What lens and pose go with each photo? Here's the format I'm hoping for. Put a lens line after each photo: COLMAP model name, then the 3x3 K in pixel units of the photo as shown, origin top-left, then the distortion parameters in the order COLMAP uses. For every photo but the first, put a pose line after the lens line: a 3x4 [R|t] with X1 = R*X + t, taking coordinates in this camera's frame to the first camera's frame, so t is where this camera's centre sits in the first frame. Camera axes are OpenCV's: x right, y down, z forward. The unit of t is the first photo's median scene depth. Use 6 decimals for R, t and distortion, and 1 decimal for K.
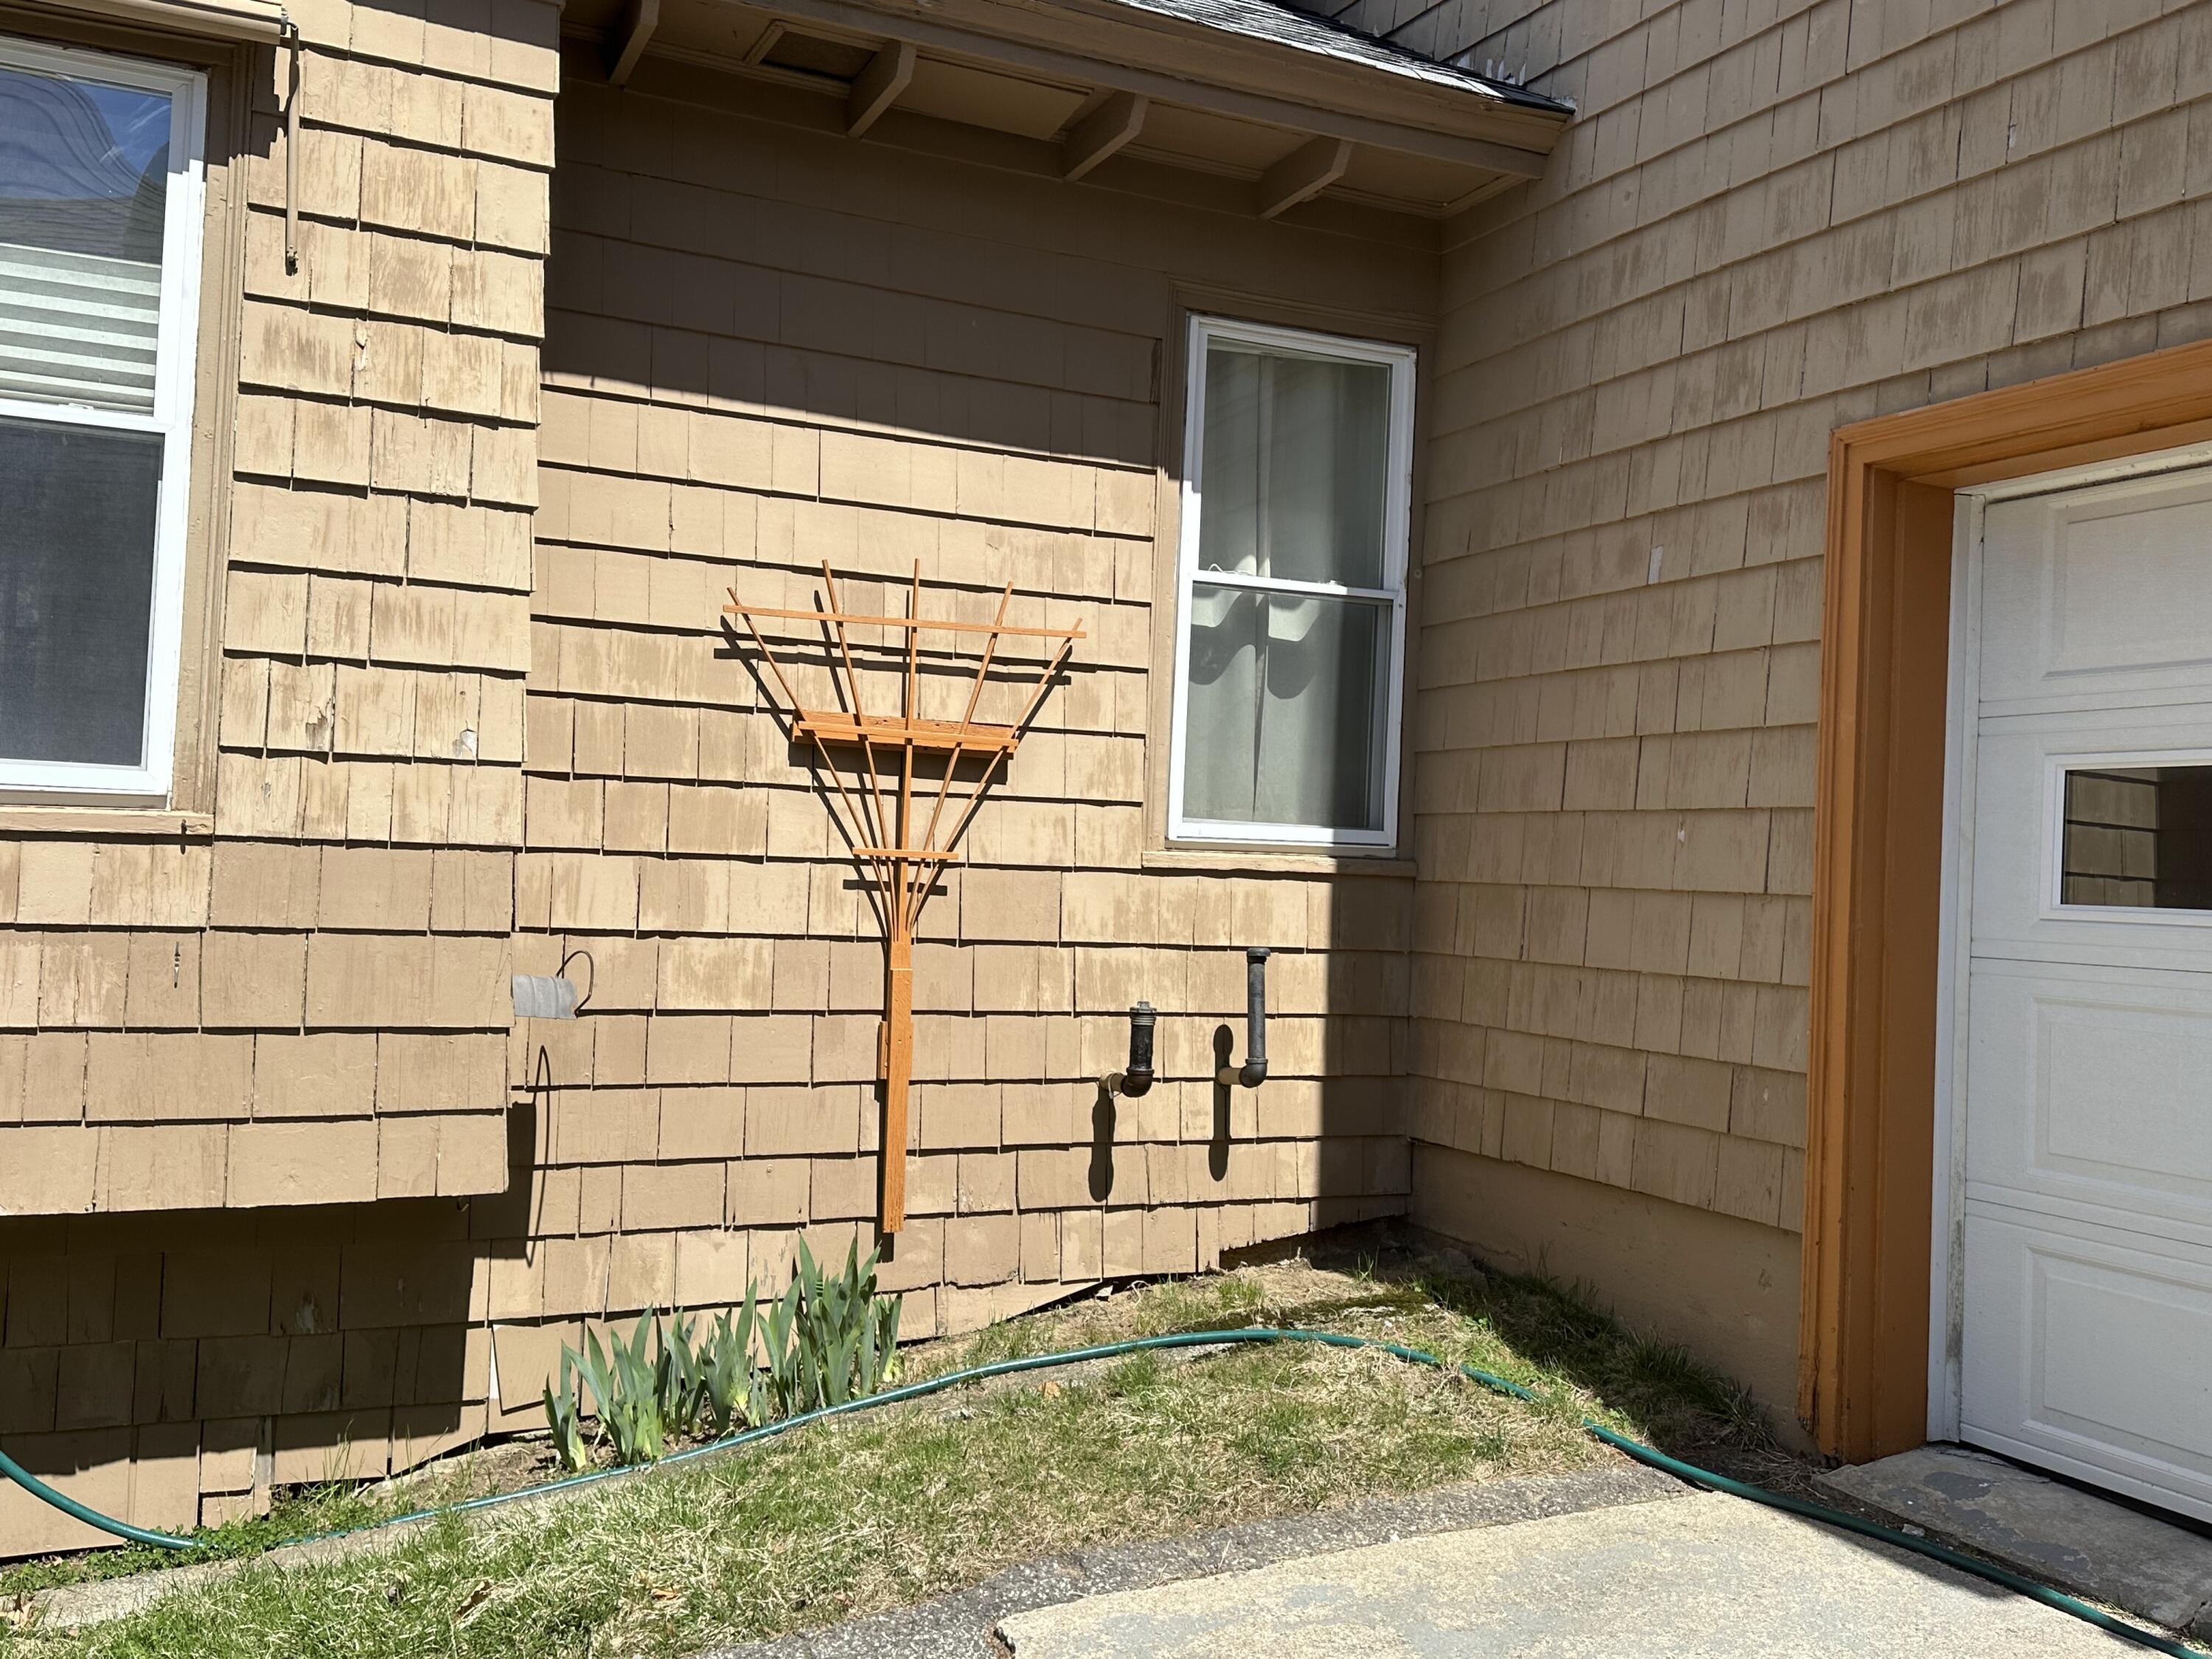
lens RADIAL K [[2047.1, 0, 1106.0], [0, 2047.1, 829.5], [0, 0, 1]] dist [0.076582, -0.006624]
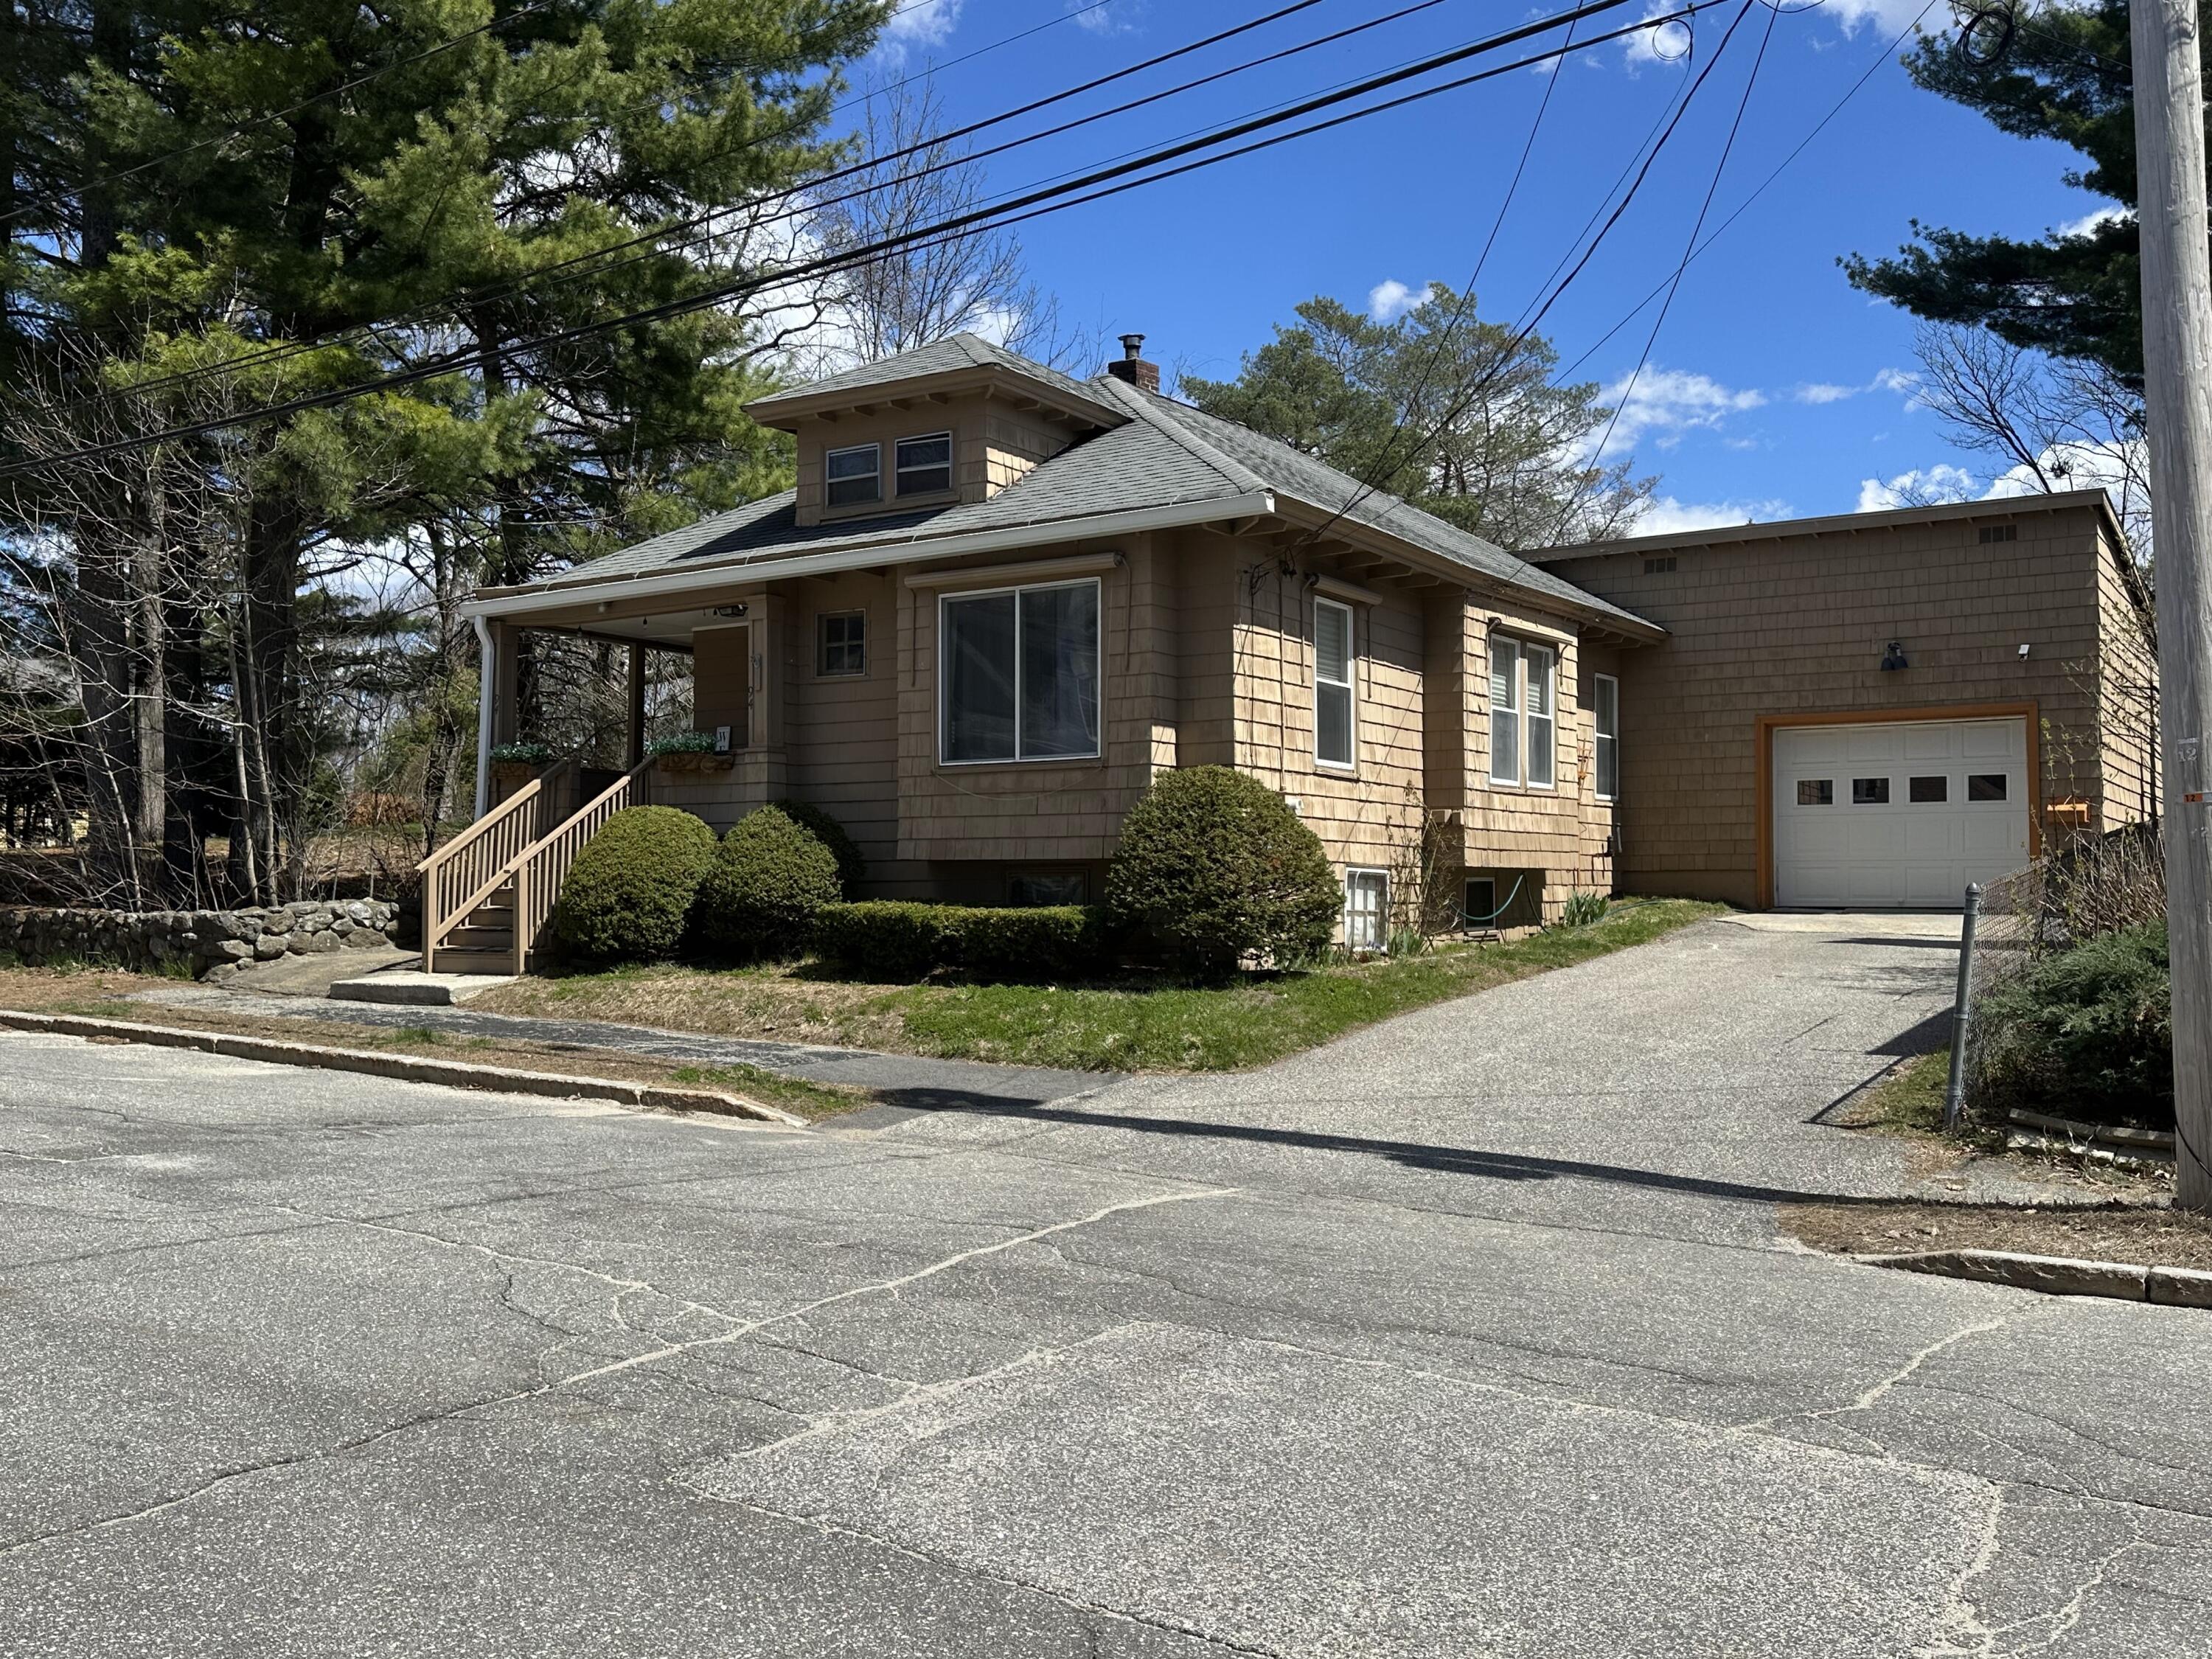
lens RADIAL K [[1805.3, 0, 1119.6], [0, 1805.3, 840.8], [0, 0, 1]] dist [0.103145, -0.158819]
pose [[0.869203, -0.023283, 0.493907, -3.233712], [0.017211, 0.999710, 0.016839, 0.015758], [-0.494156, -0.006136, 0.869352, -2.143005]]
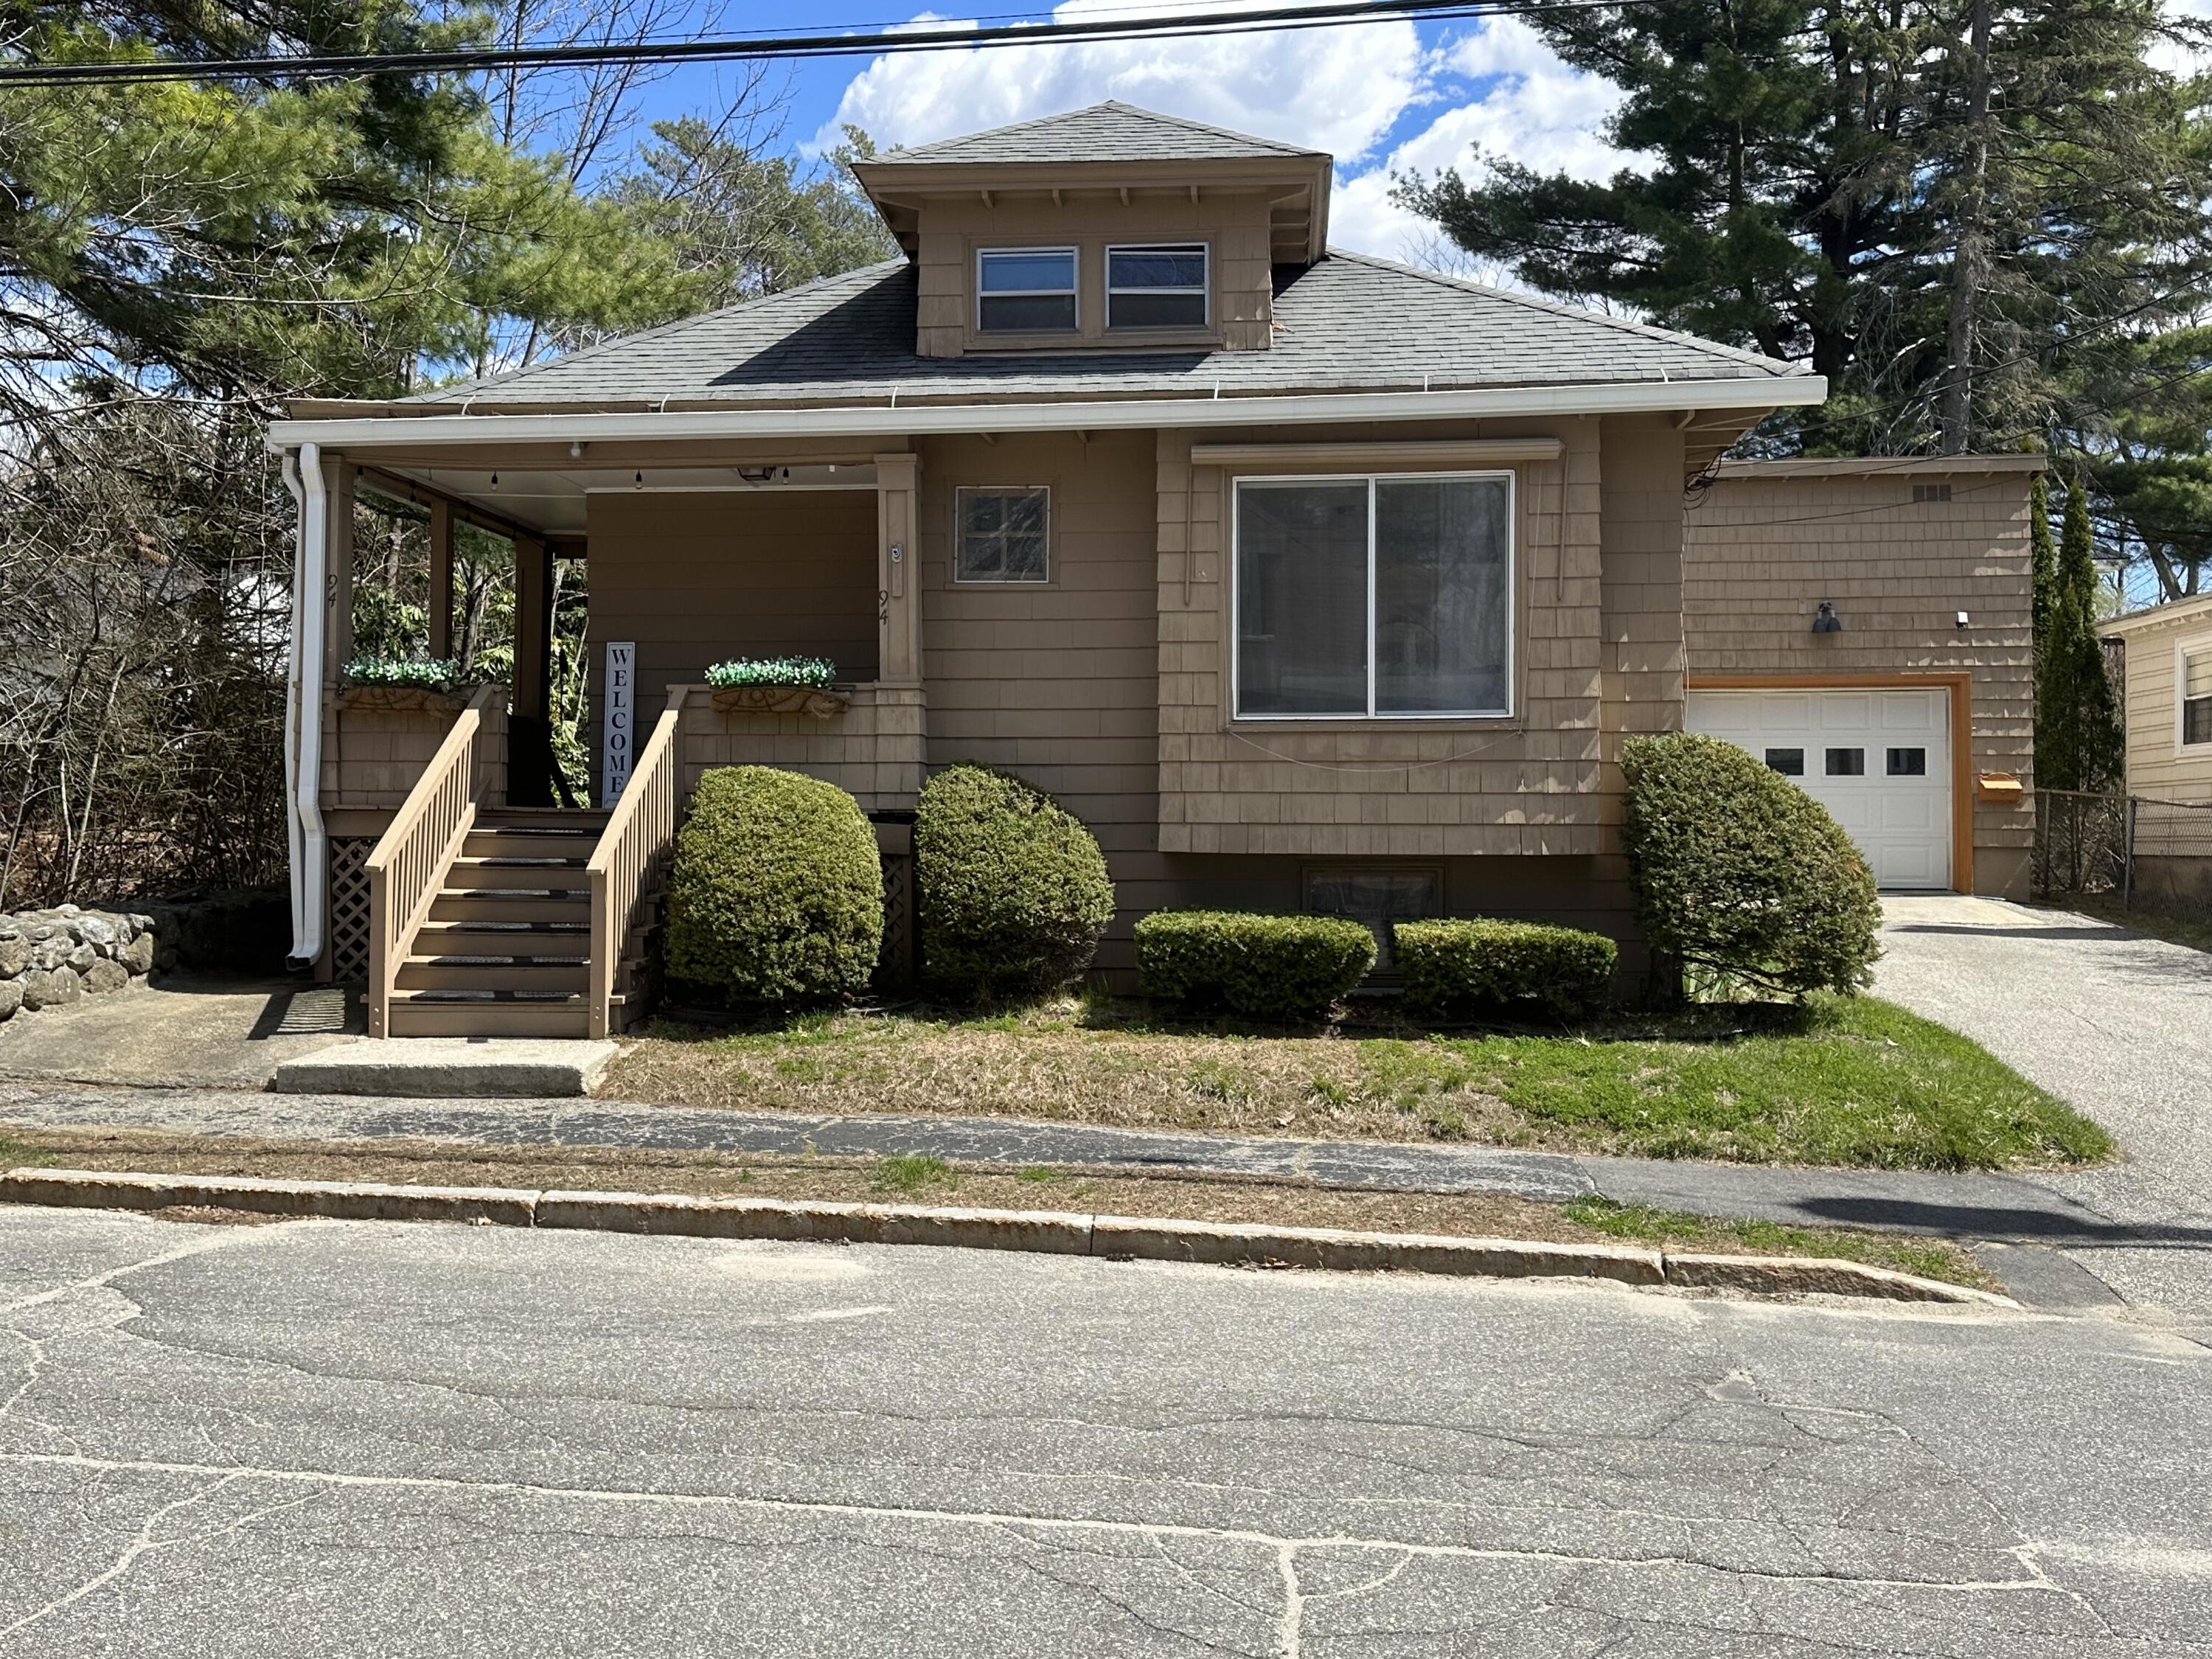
lens RADIAL K [[2047.1, 0, 1106.0], [0, 2047.1, 829.5], [0, 0, 1]] dist [0.076582, -0.006624]
pose [[0.559297, -0.033340, 0.828297, -4.128846], [-0.005822, 0.999008, 0.044143, -0.042805], [-0.828947, -0.029512, 0.558548, -0.529998]]
